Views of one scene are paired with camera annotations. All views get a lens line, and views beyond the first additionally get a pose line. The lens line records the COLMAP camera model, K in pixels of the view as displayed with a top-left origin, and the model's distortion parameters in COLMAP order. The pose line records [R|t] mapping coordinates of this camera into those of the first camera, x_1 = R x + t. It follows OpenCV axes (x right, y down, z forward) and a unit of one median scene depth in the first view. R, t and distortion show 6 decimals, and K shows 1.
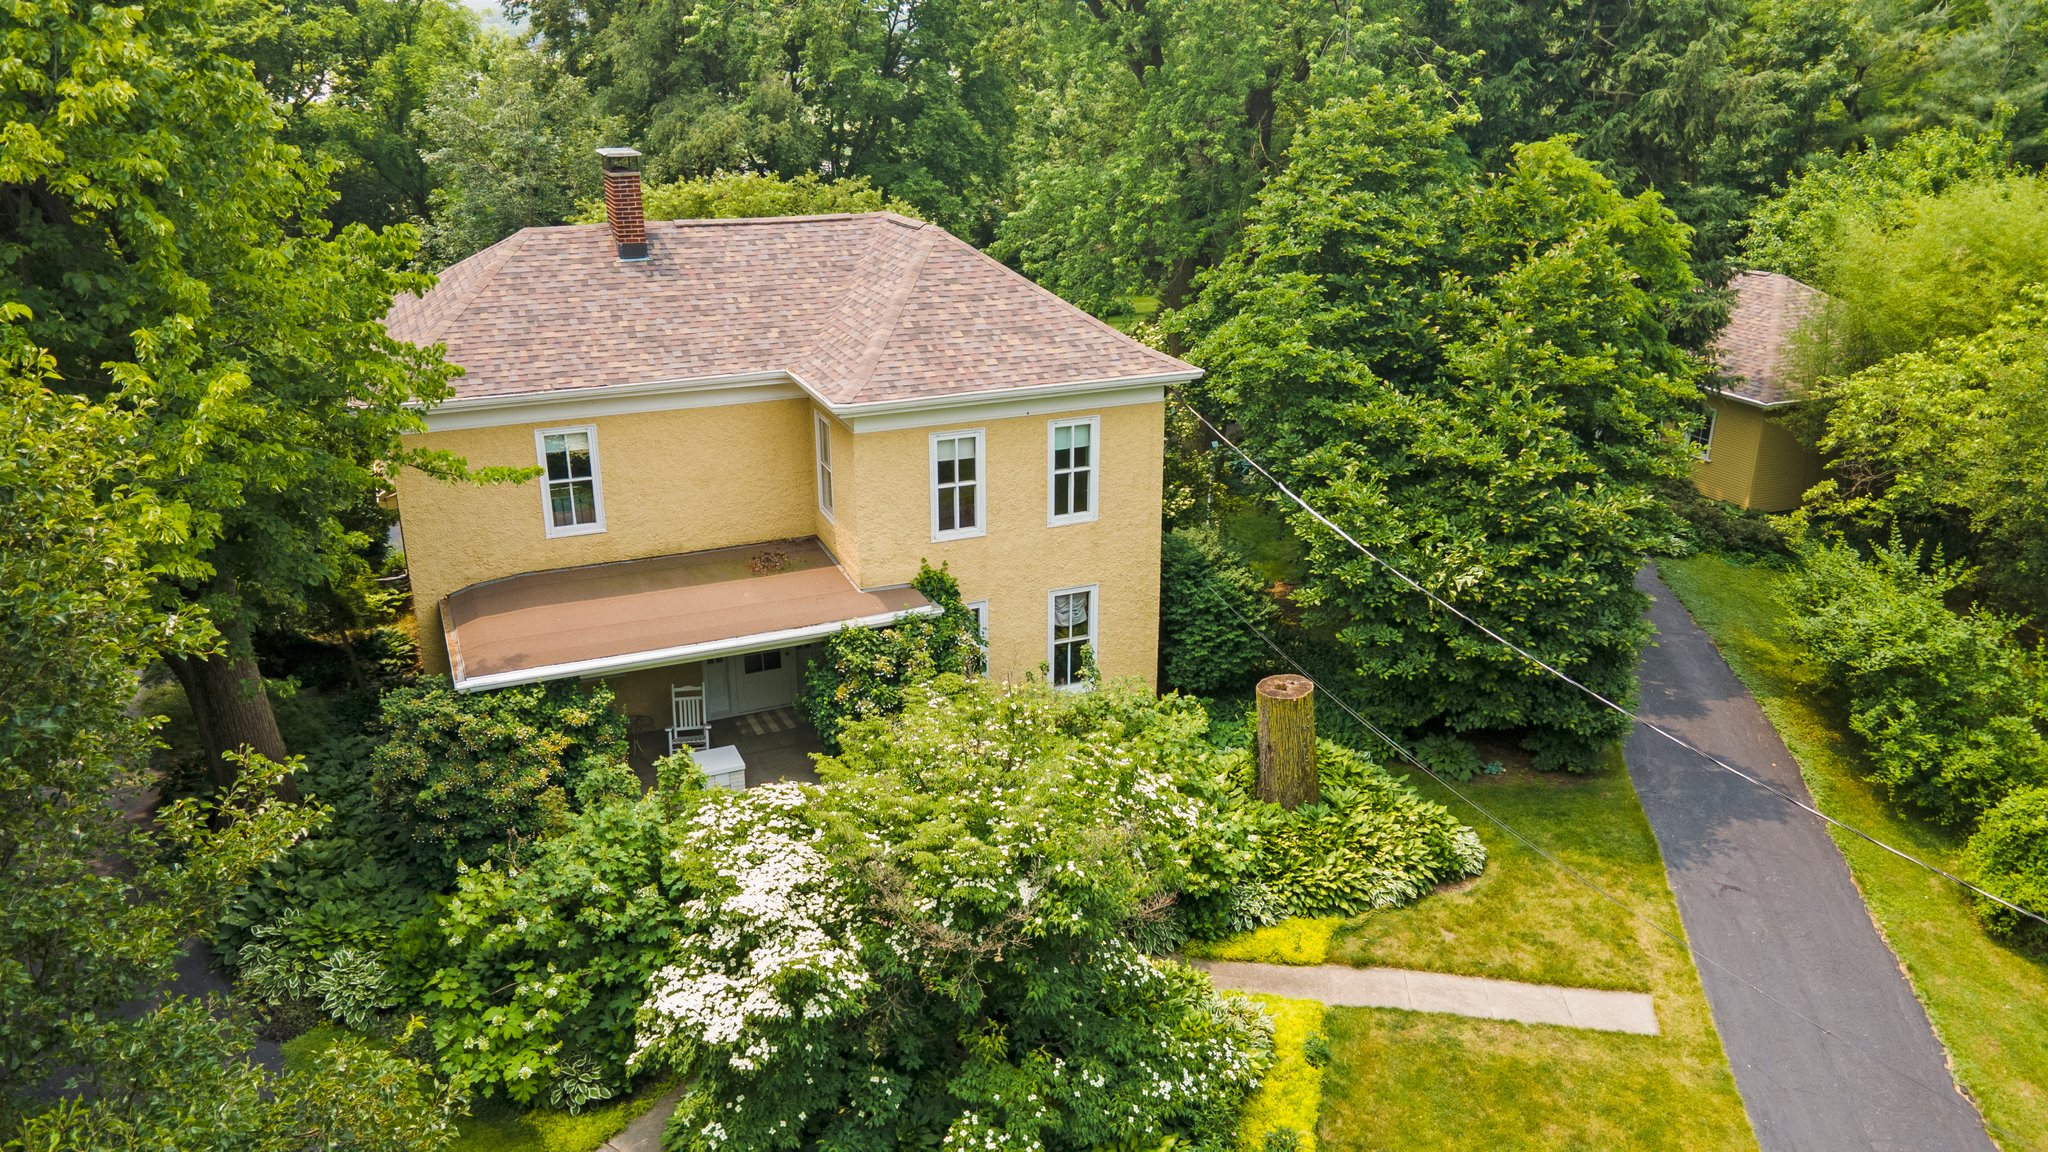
lens RADIAL K [[1487.1, 0, 1014.8], [0, 1487.1, 584.0], [0, 0, 1]] dist [0.044173, 0.003719]
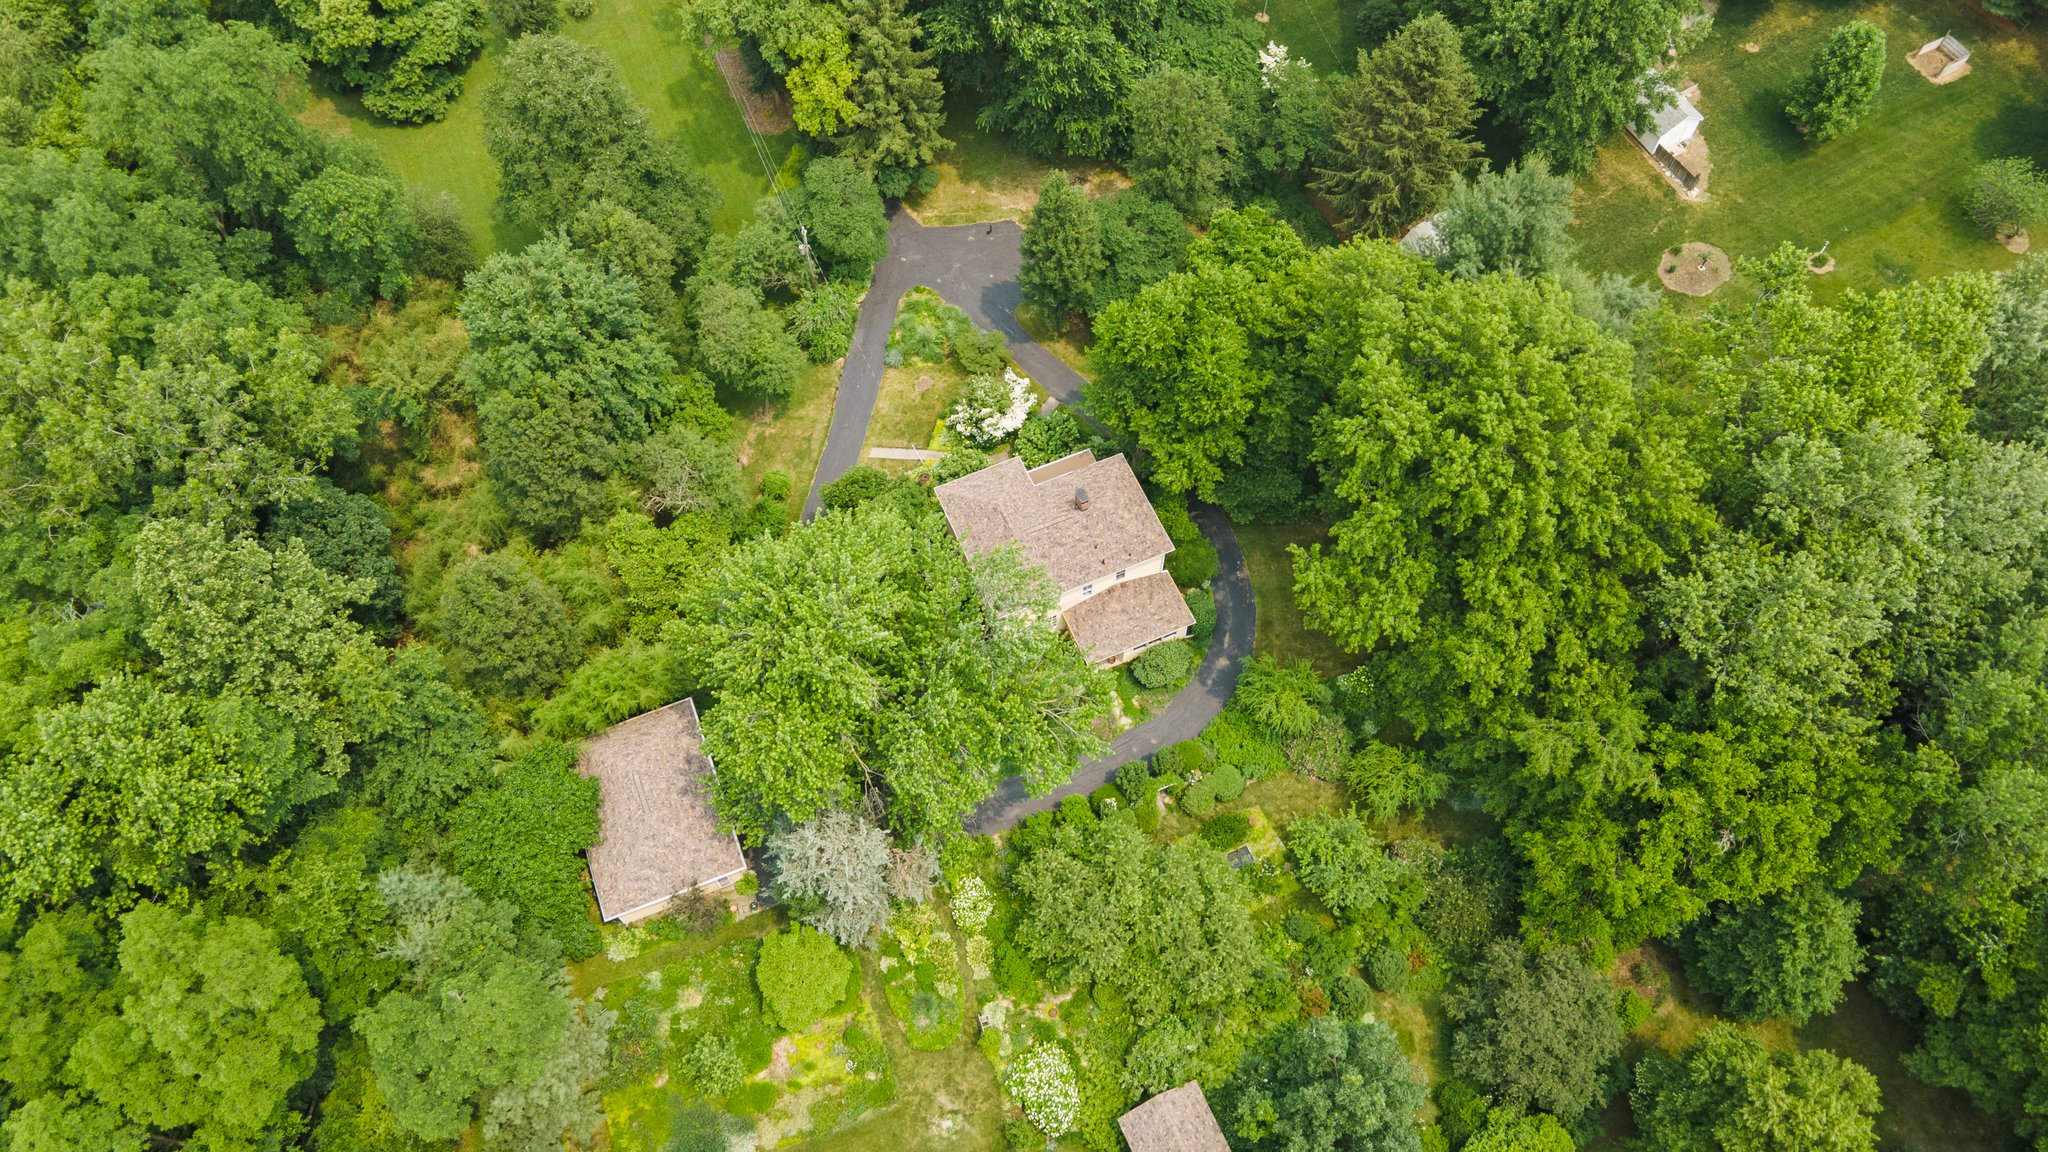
lens RADIAL K [[1487.1, 0, 1014.8], [0, 1487.1, 584.0], [0, 0, 1]] dist [0.044173, 0.003719]
pose [[-0.999851, 0.006823, 0.015830, -0.183407], [0.016616, 0.137002, 0.990431, -4.605475], [0.004589, 0.990547, -0.137095, 2.003419]]
